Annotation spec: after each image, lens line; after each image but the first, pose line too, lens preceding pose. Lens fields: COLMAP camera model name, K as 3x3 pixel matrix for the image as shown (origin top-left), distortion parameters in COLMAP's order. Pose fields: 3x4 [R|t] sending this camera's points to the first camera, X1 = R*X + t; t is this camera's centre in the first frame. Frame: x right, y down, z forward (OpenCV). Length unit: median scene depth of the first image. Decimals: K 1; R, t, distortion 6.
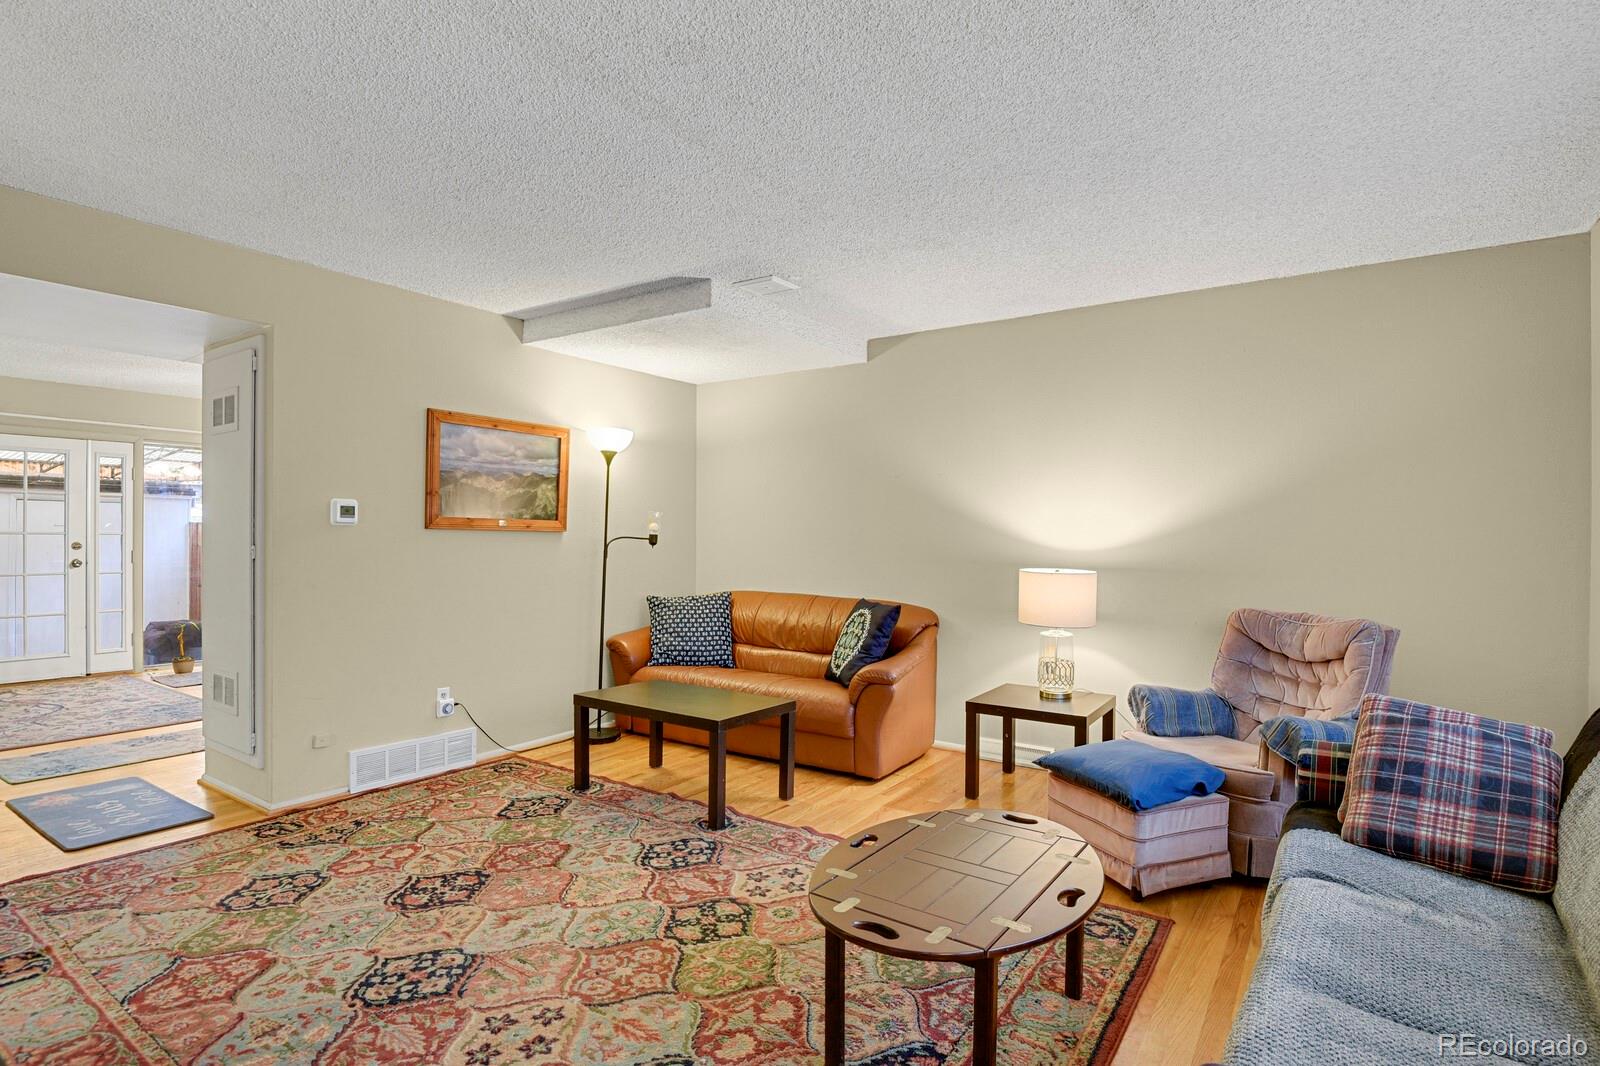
lens RADIAL K [[796.3, 0, 803.7], [0, 796.3, 536.5], [0, 0, 1]] dist [-0.020805, -0.006297]
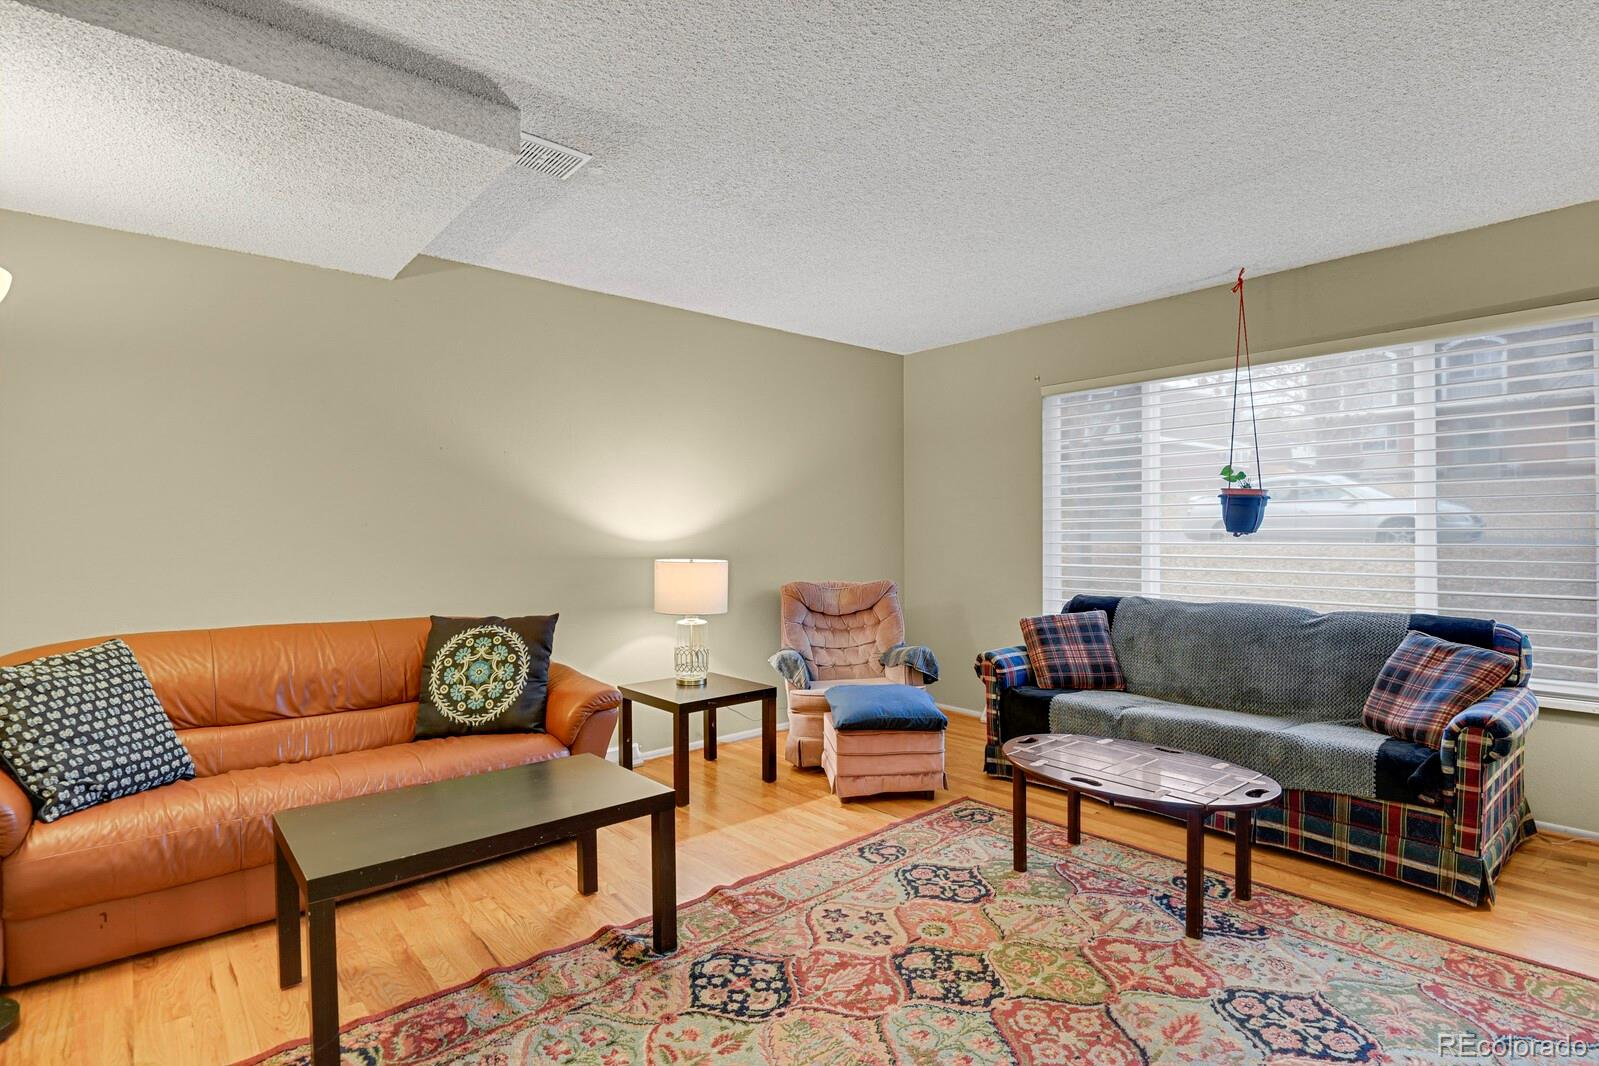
lens RADIAL K [[785.5, 0, 803.0], [0, 785.5, 534.5], [0, 0, 1]] dist [-0.017574, -0.007238]
pose [[0.249476, -0.008851, 0.968340, -0.846195], [0.008090, 0.999942, 0.007056, 0.005656], [-0.968347, 0.006073, 0.249534, 0.824440]]
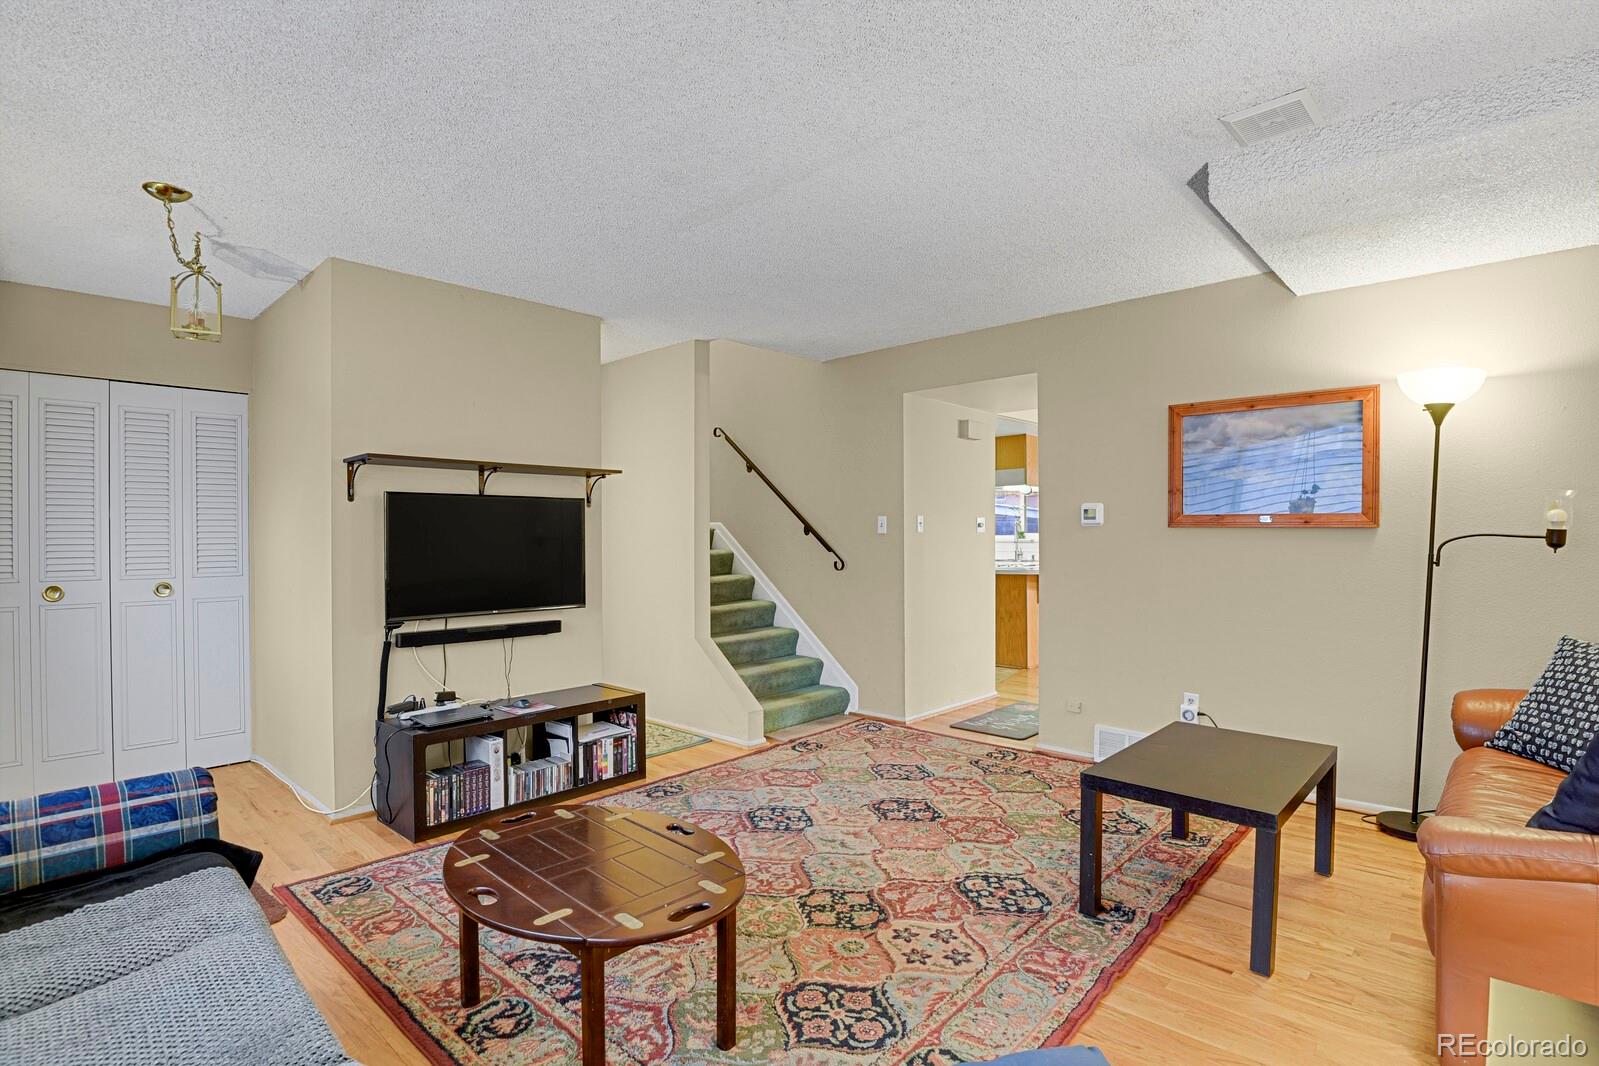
lens RADIAL K [[782.6, 0, 800.8], [0, 782.6, 536.3], [0, 0, 1]] dist [-0.020089, -0.007404]
pose [[-0.150833, -0.004519, -0.988549, 0.781490], [0.003416, 0.999981, -0.005092, 0.006431], [0.988553, -0.004145, -0.150815, 0.969022]]
